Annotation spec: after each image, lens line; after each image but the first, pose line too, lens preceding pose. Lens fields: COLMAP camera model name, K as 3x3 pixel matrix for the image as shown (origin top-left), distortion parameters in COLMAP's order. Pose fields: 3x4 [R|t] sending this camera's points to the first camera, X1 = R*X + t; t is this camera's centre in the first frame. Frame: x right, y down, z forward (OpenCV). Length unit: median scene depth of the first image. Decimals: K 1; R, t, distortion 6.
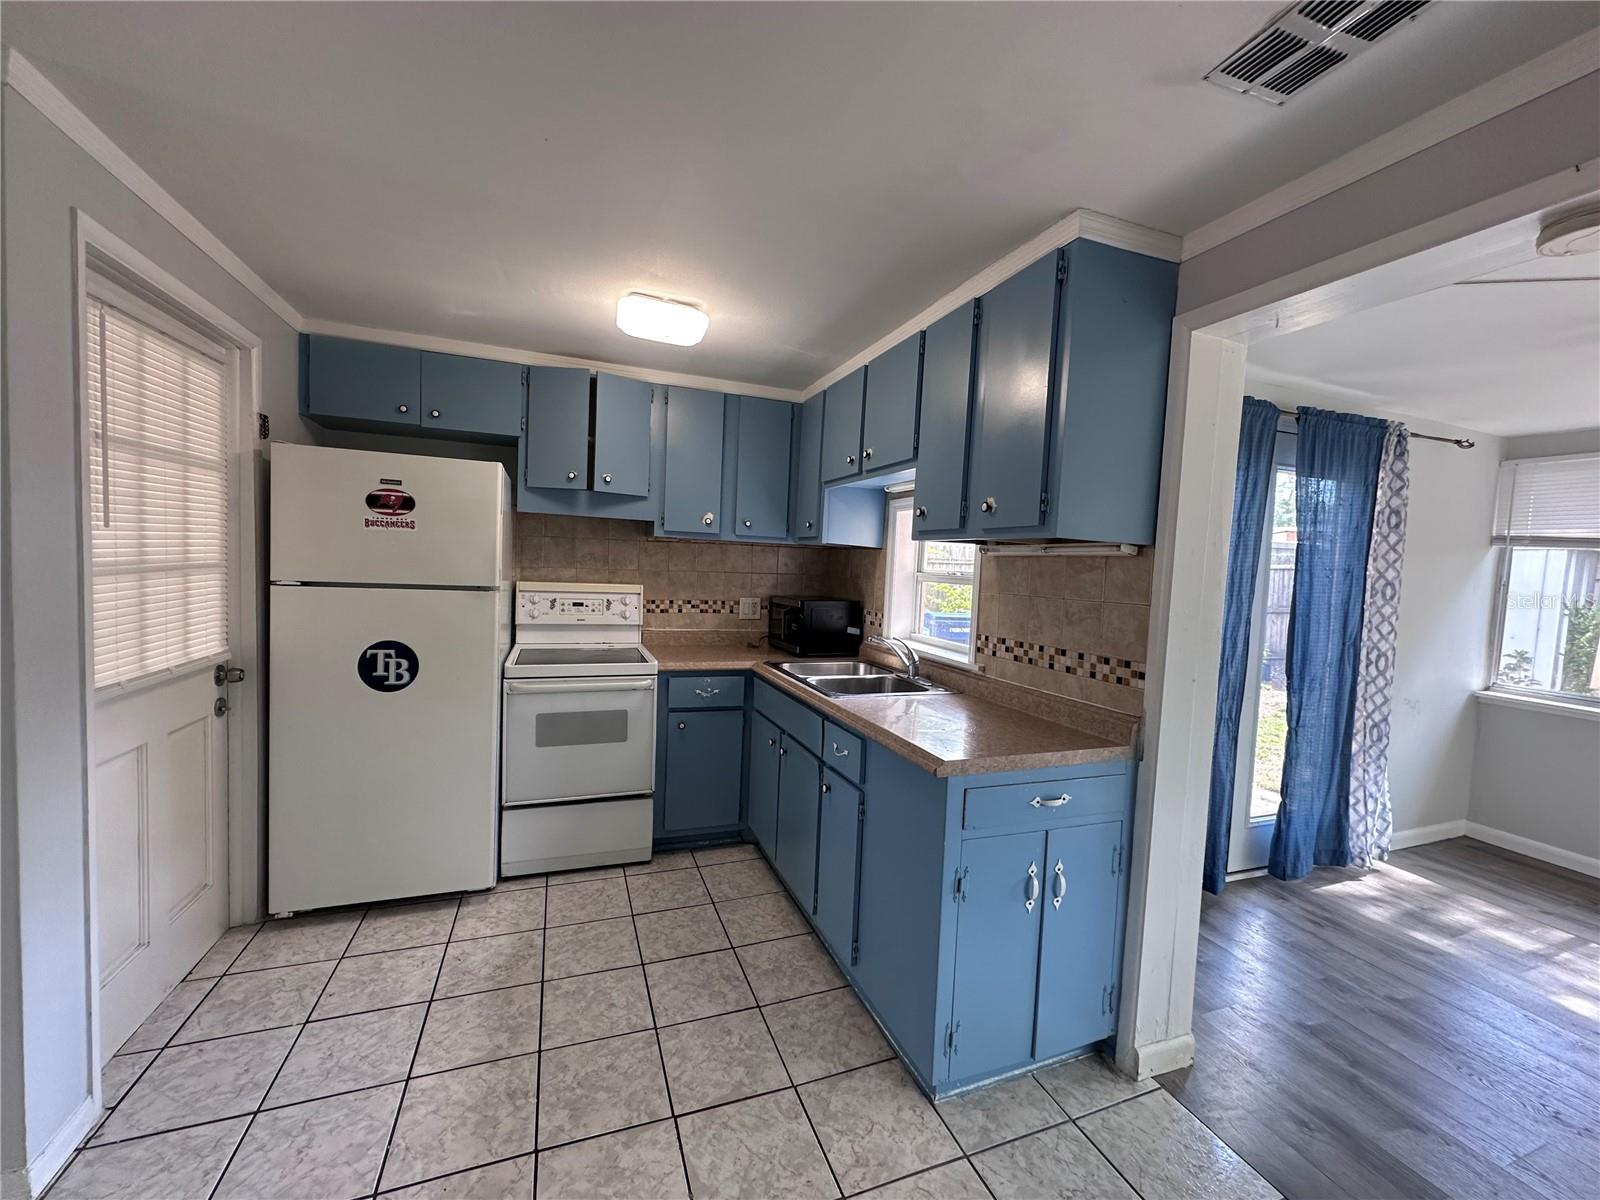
lens RADIAL K [[636.2, 0, 802.6], [0, 636.2, 598.0], [0, 0, 1]] dist [-0.004569, 0.001127]
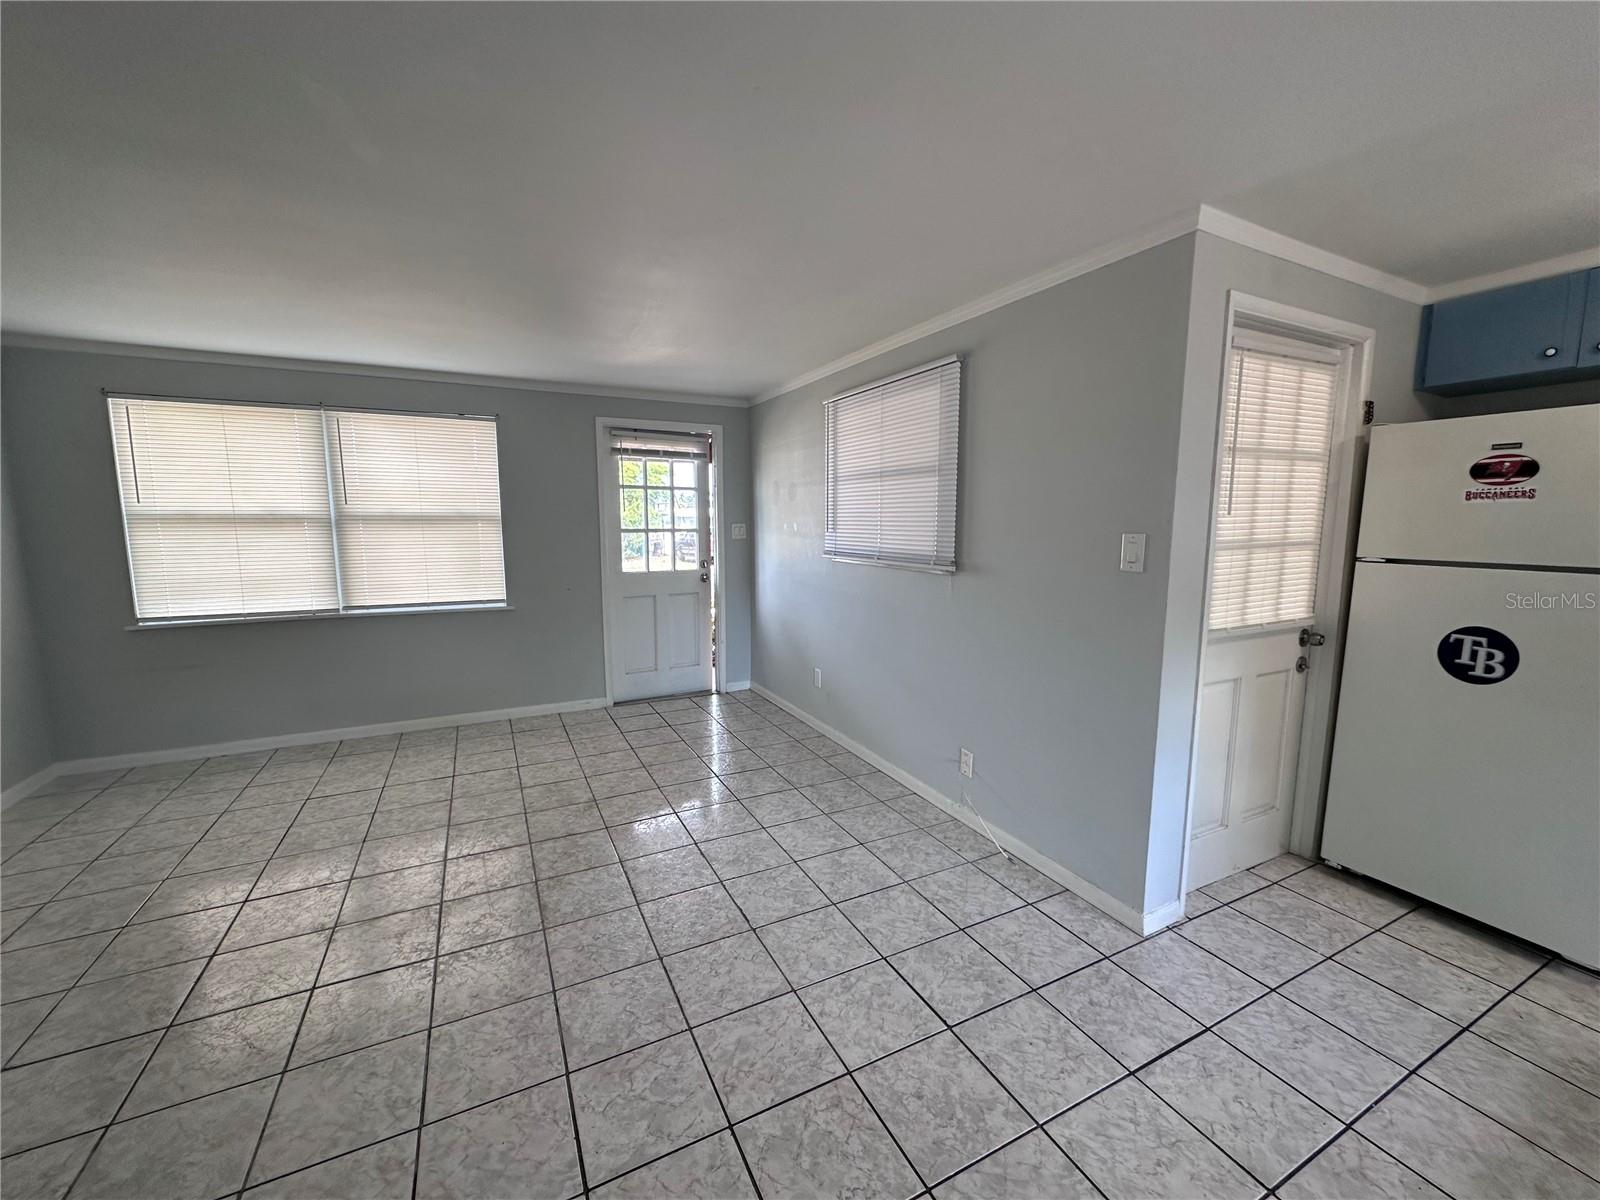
lens RADIAL K [[636.2, 0, 800.5], [0, 636.2, 600.1], [0, 0, 1]] dist [-0.004569, 0.001127]
pose [[0.101208, 0.081359, -0.991533, 0.131844], [-0.051736, 0.995732, 0.076423, 0.011094], [0.993519, 0.043563, 0.104986, -0.044458]]
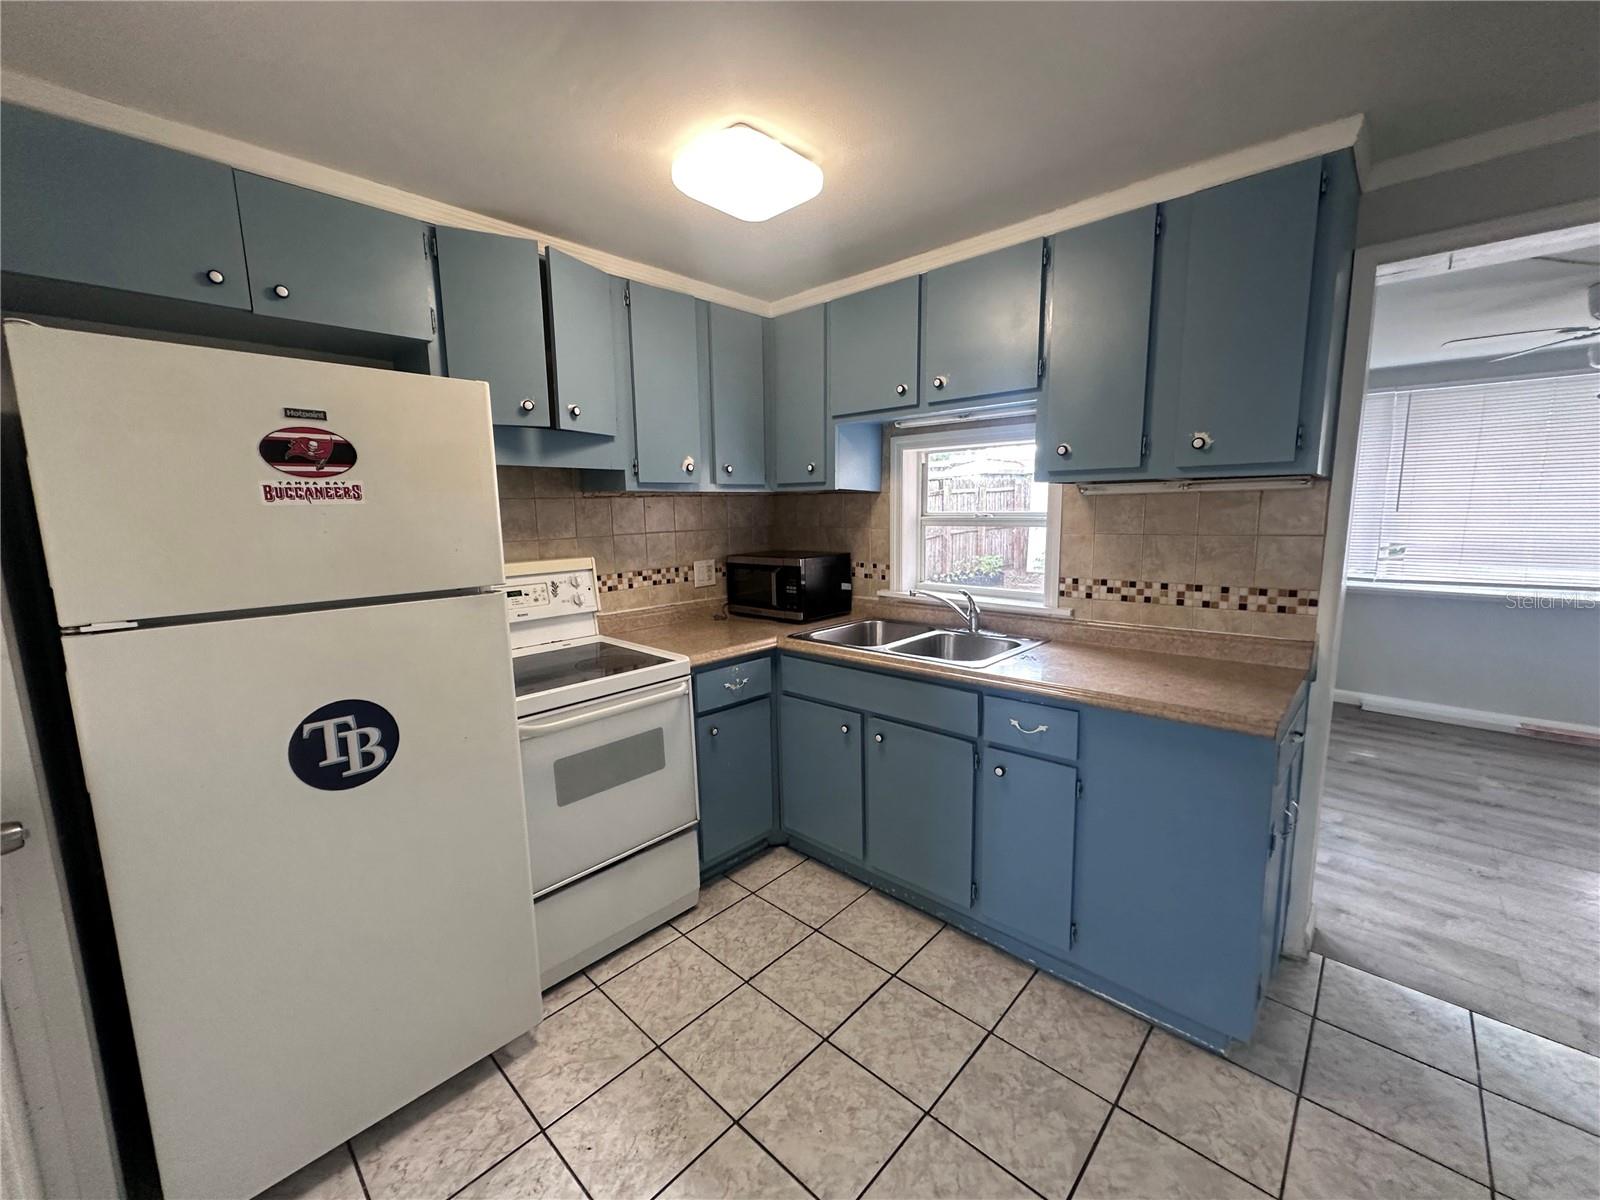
lens RADIAL K [[636.2, 0, 808.8], [0, 636.2, 598.2], [0, 0, 1]] dist [-0.004569, 0.001127]
pose [[0.896572, -0.120636, 0.426152, -0.509284], [0.079469, 0.990393, 0.113168, -0.054652], [-0.435710, -0.067597, 0.897545, 0.317714]]
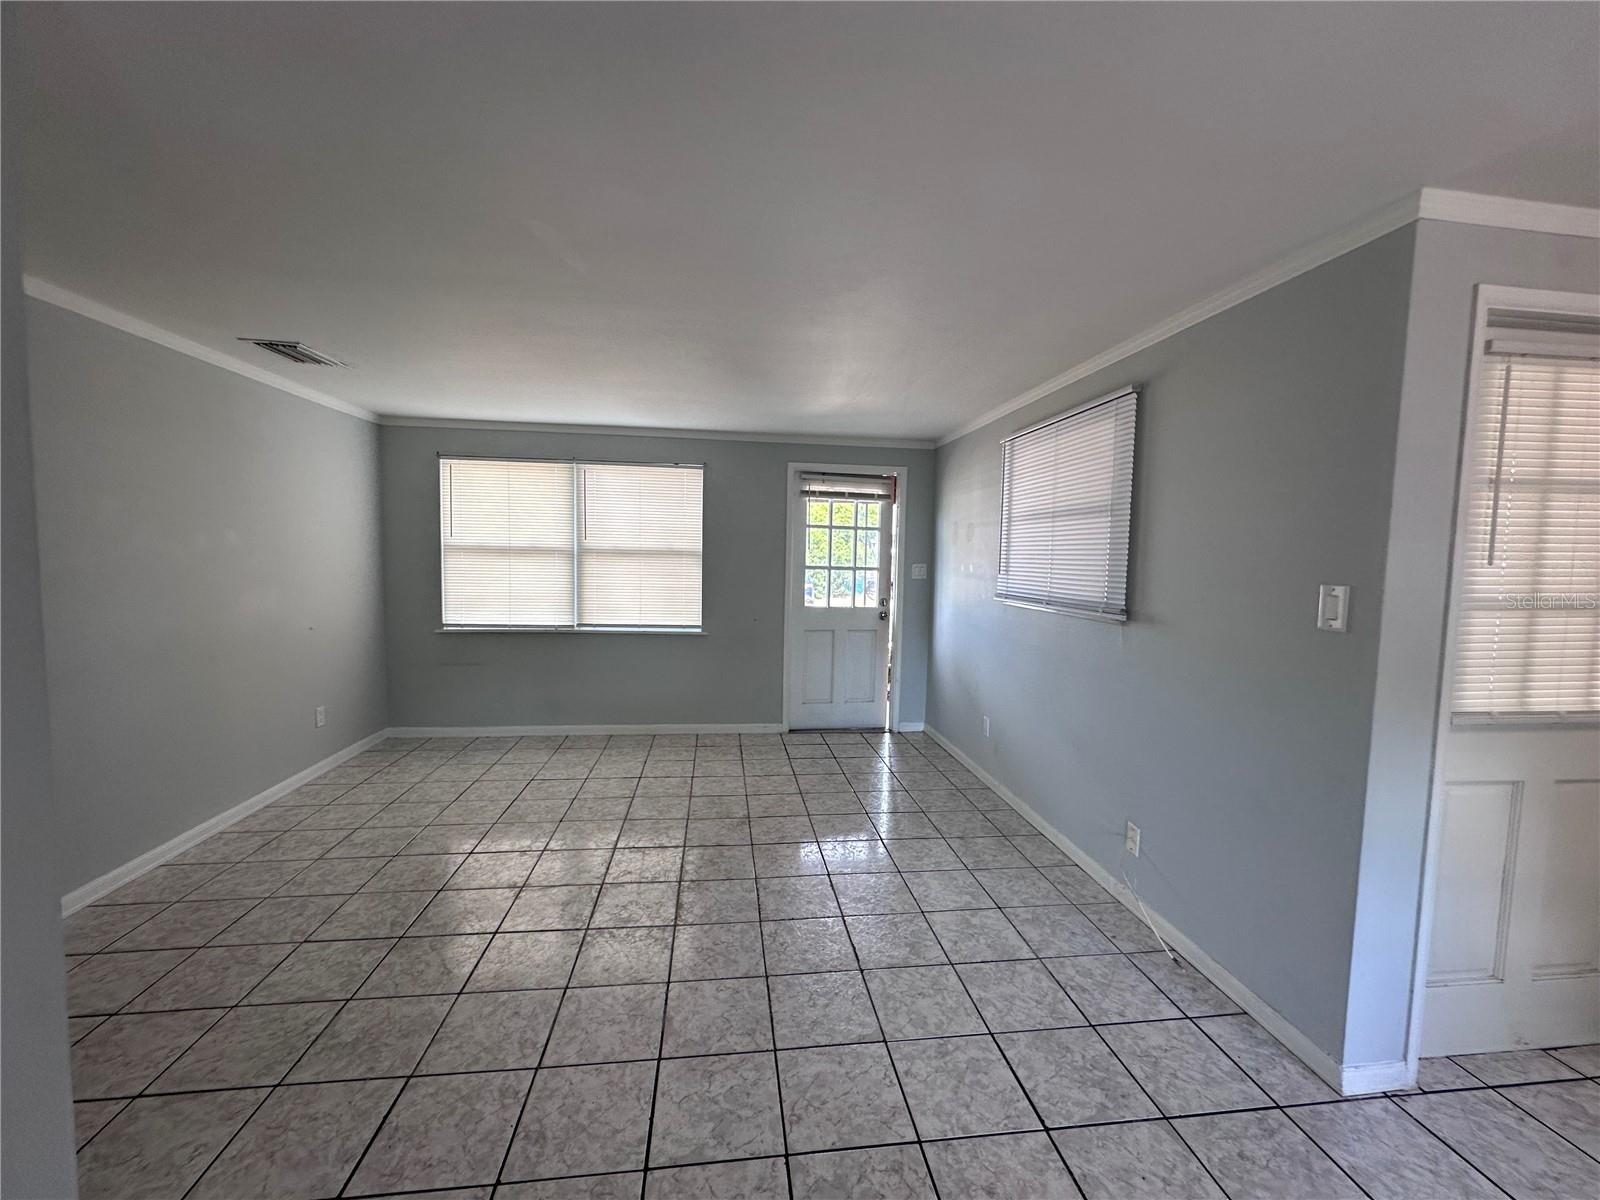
lens RADIAL K [[636.2, 0, 802.9], [0, 636.2, 599.9], [0, 0, 1]] dist [-0.004569, 0.001127]
pose [[-0.234527, 0.016141, -0.971976, 0.146046], [-0.086683, 0.995532, 0.037447, 0.005354], [0.968237, 0.093036, -0.232080, 0.087590]]
